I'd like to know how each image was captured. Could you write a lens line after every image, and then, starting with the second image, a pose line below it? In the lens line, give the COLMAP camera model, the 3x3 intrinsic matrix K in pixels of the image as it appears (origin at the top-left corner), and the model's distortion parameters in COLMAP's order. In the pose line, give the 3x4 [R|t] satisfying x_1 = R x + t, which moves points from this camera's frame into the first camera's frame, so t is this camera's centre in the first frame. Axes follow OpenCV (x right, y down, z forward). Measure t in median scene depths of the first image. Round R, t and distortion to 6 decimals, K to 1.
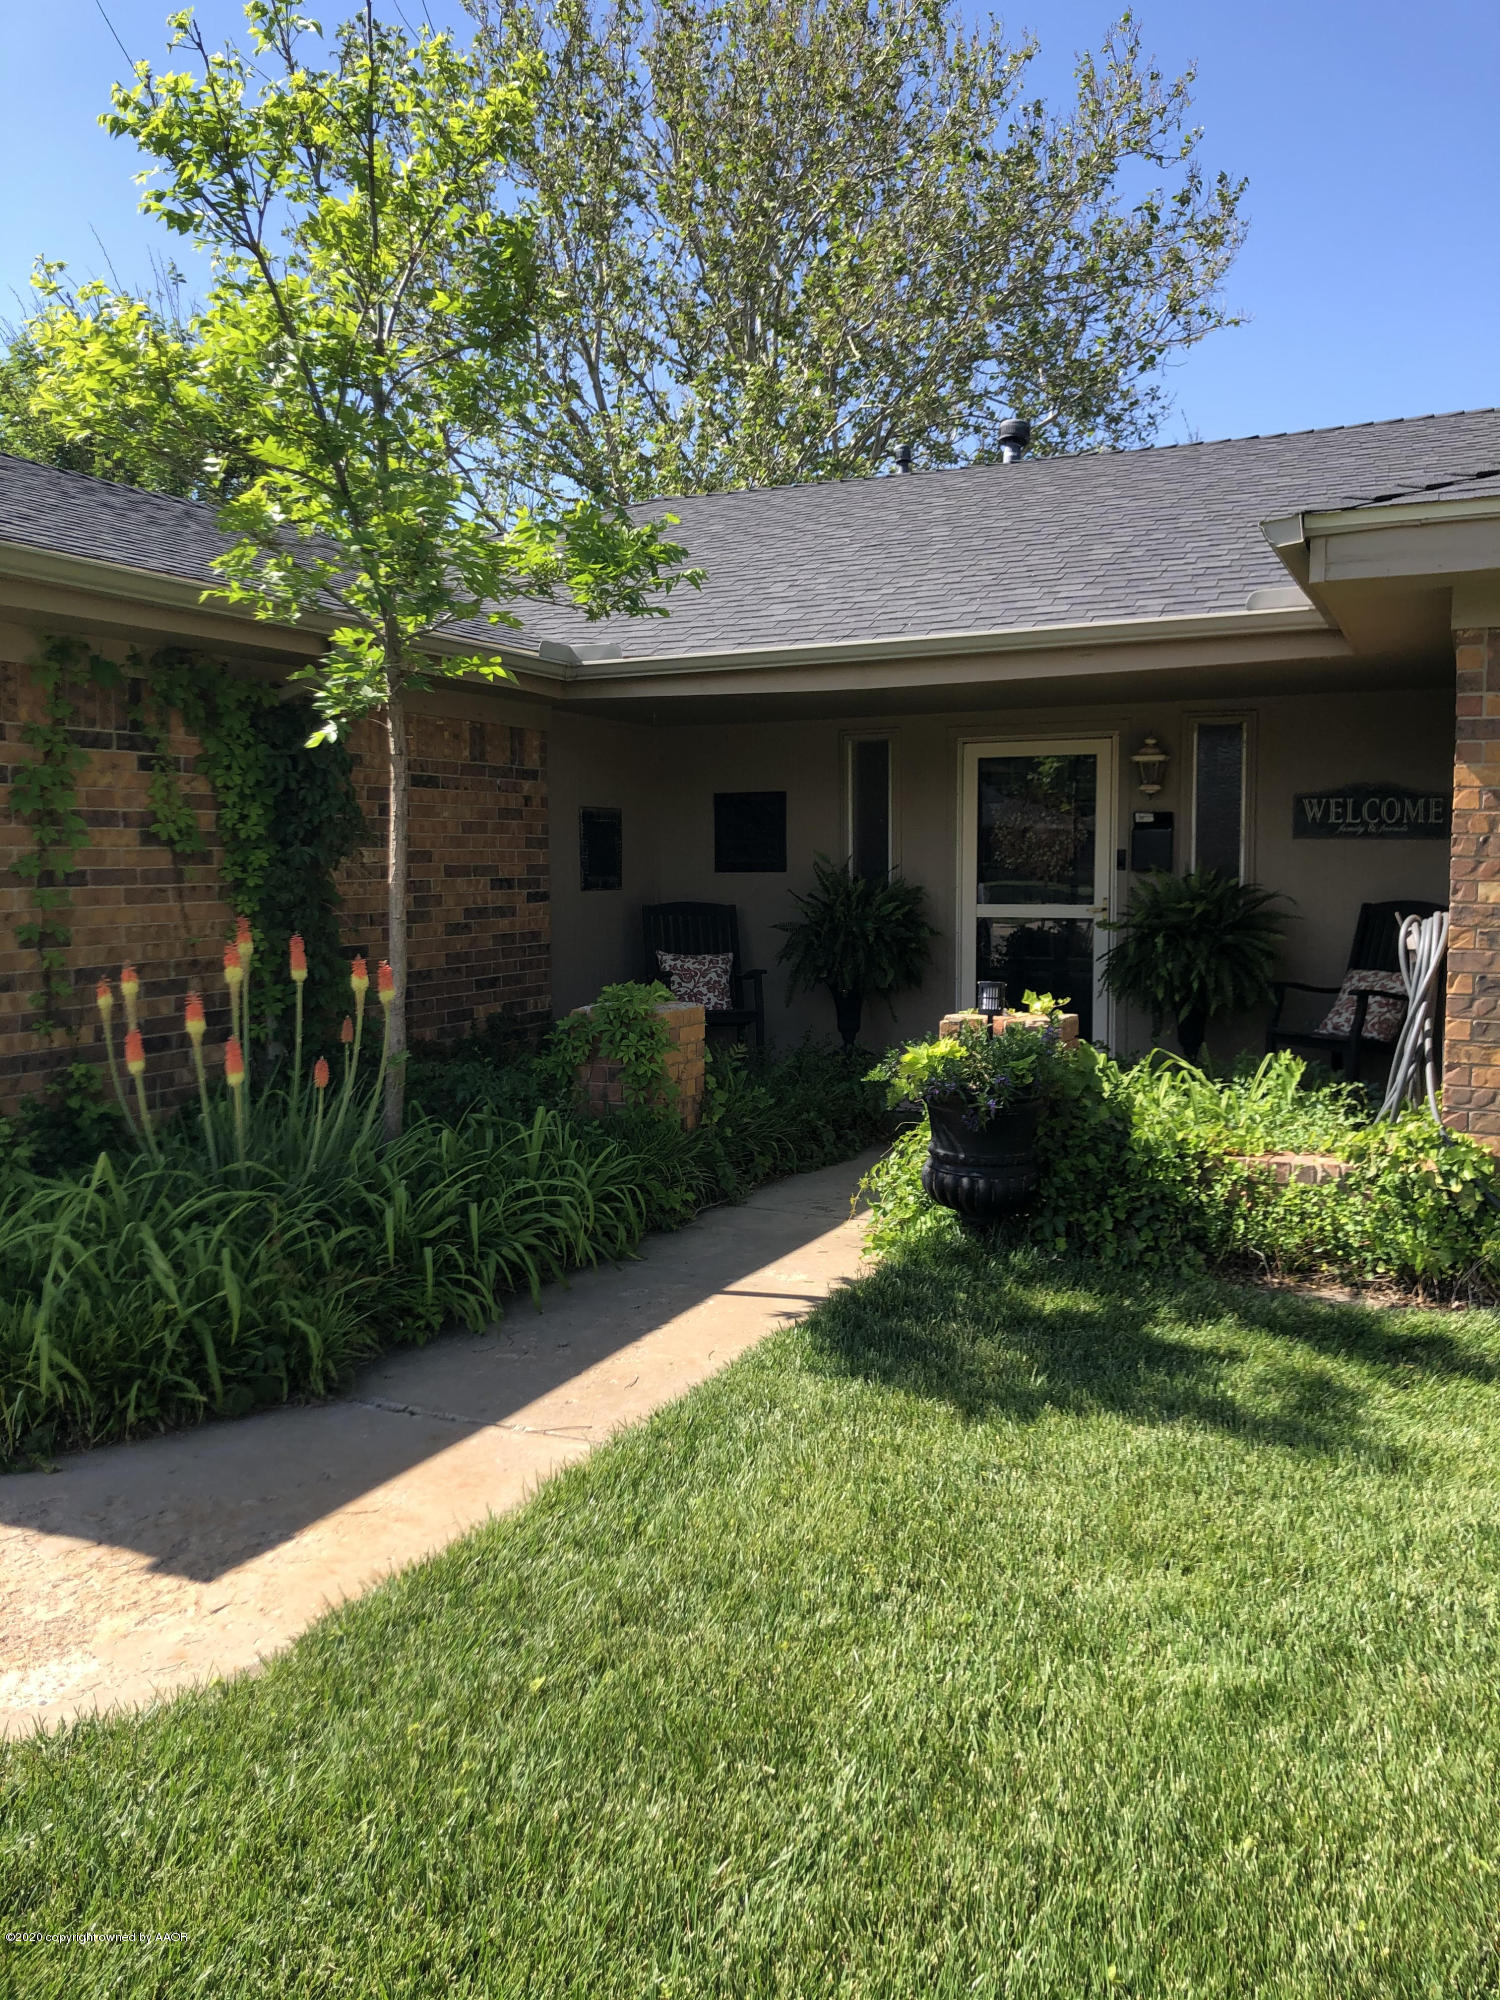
lens RADIAL K [[1689.1, 0, 749.2], [0, 1689.1, 1006.9], [0, 0, 1]] dist [-0.001402, 0.012632]
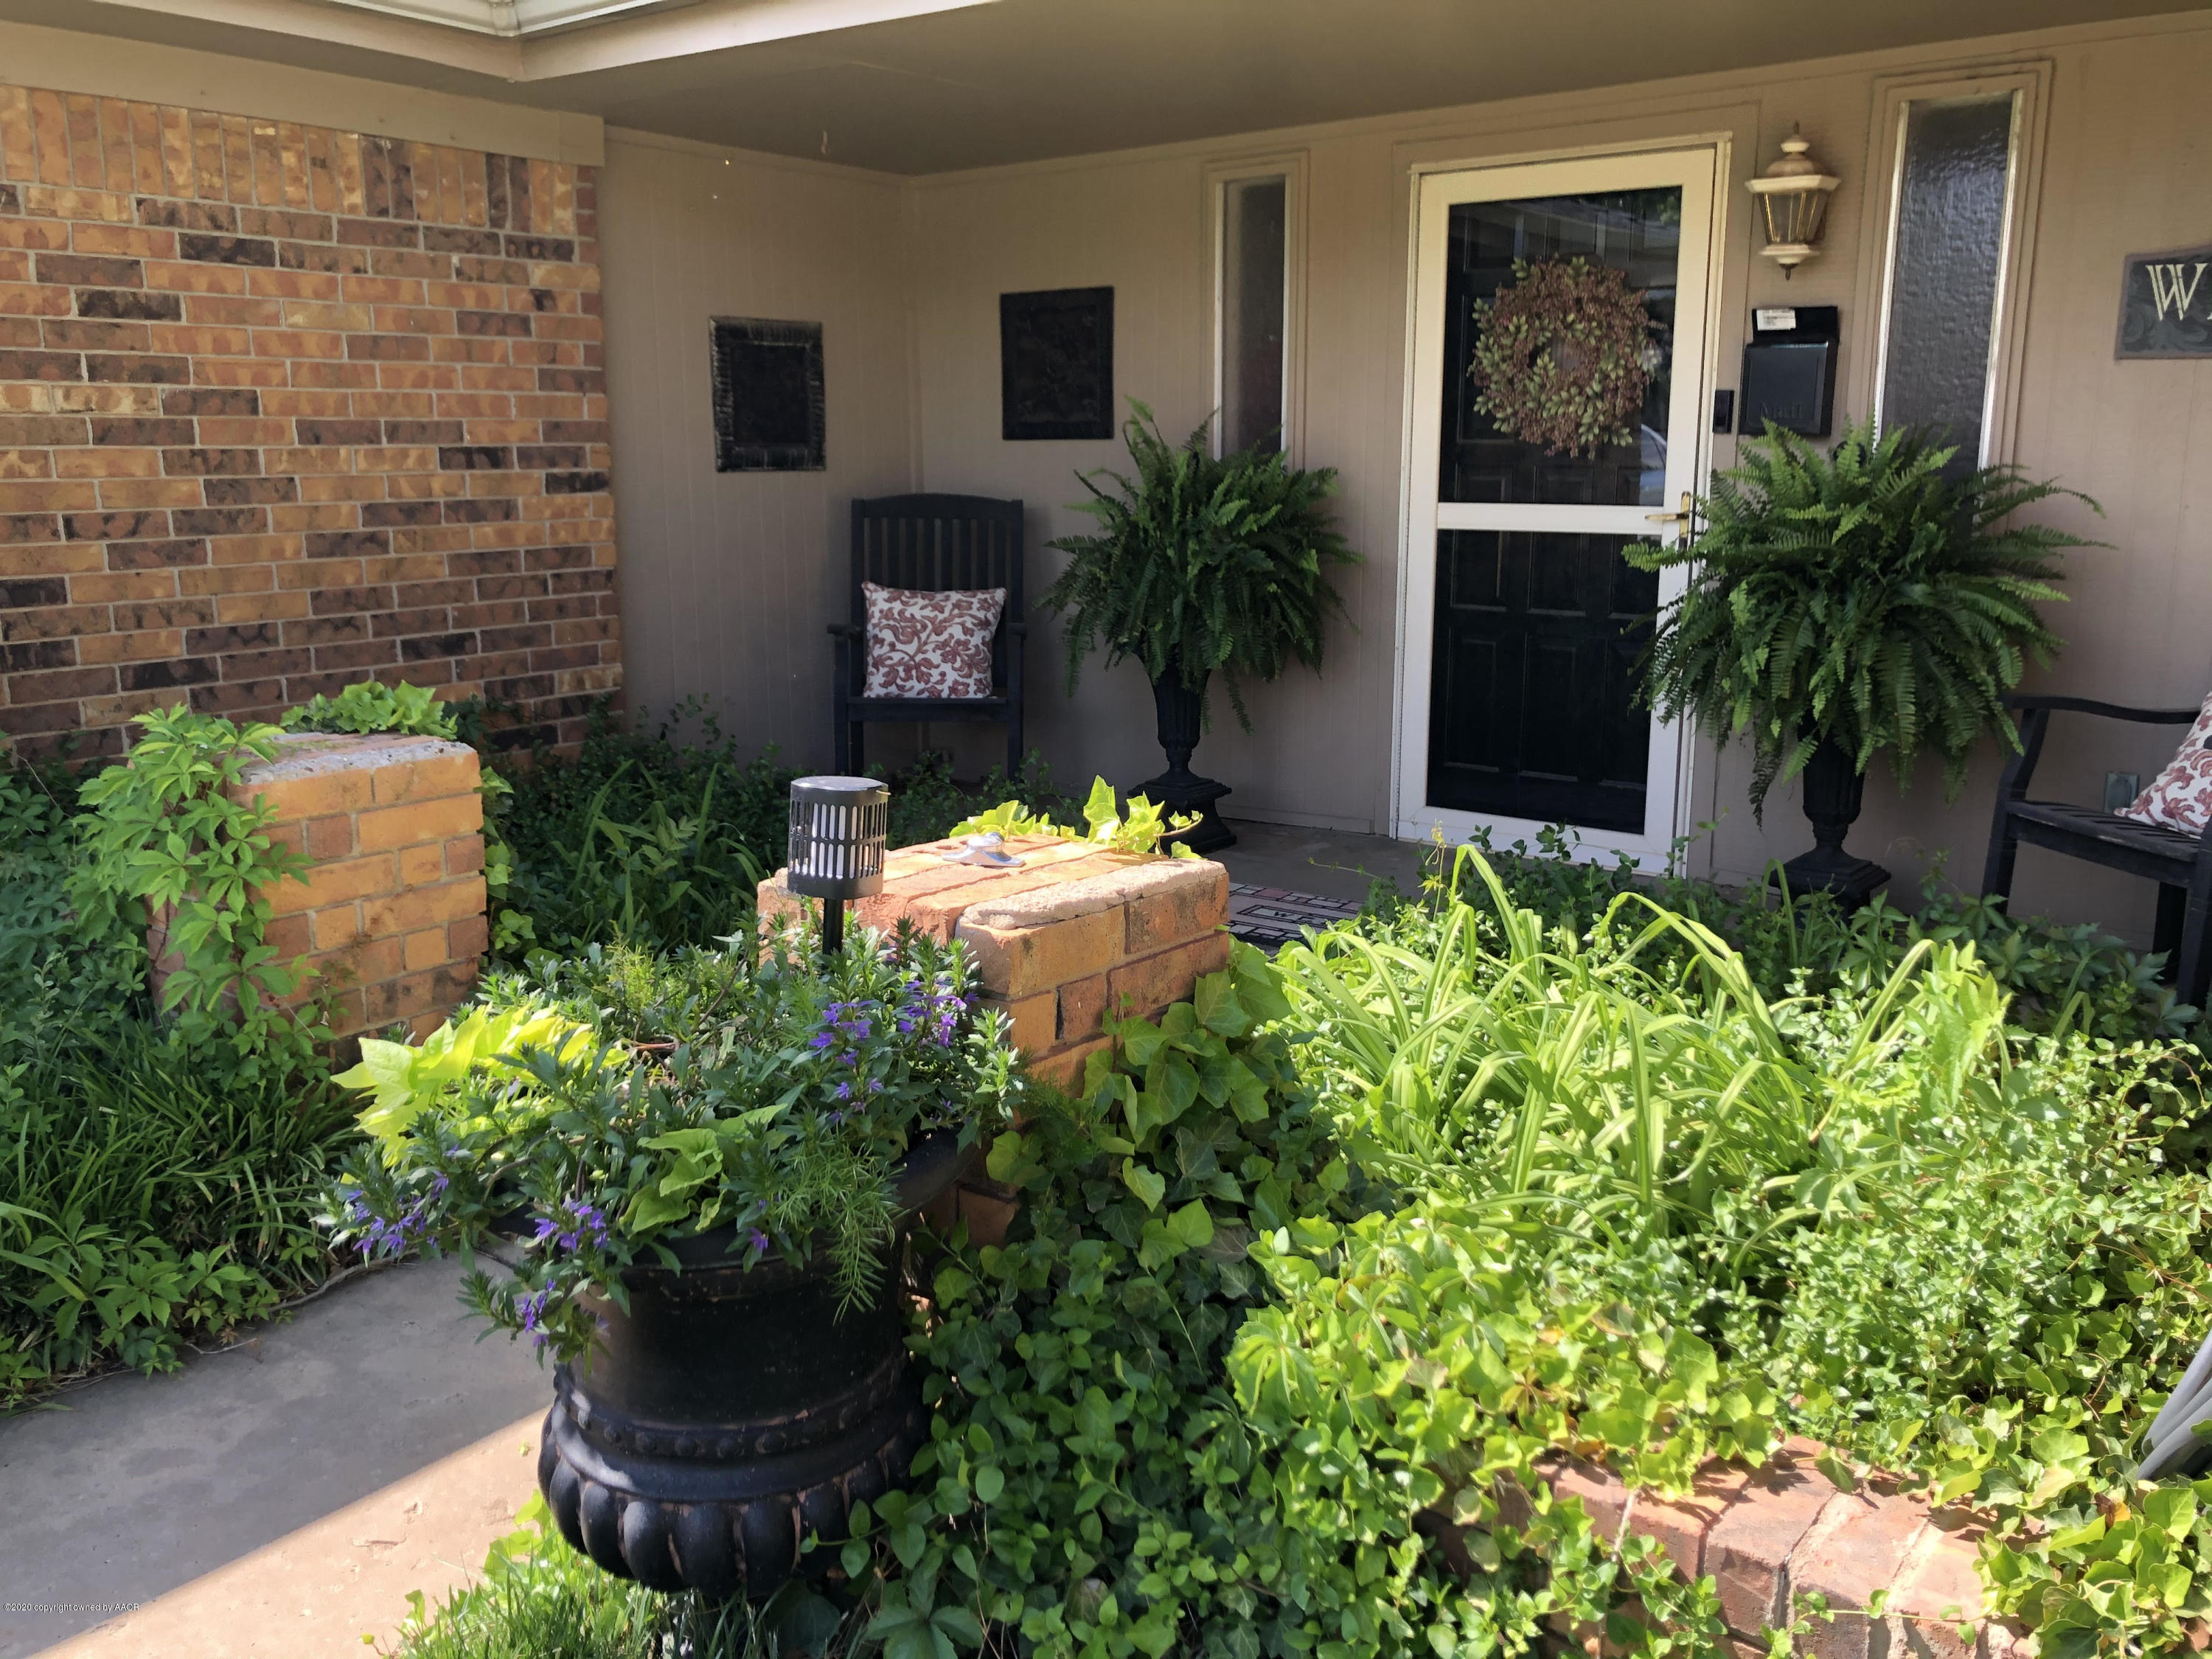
lens RADIAL K [[1868.1, 0, 1103.2], [0, 1868.1, 814.8], [0, 0, 1]] dist [-0.001402, 0.012632]
pose [[0.974916, 0.045552, -0.217862, 0.171953], [-0.021126, 0.993352, 0.113160, -0.030844], [0.221568, -0.105719, 0.969397, 0.446251]]
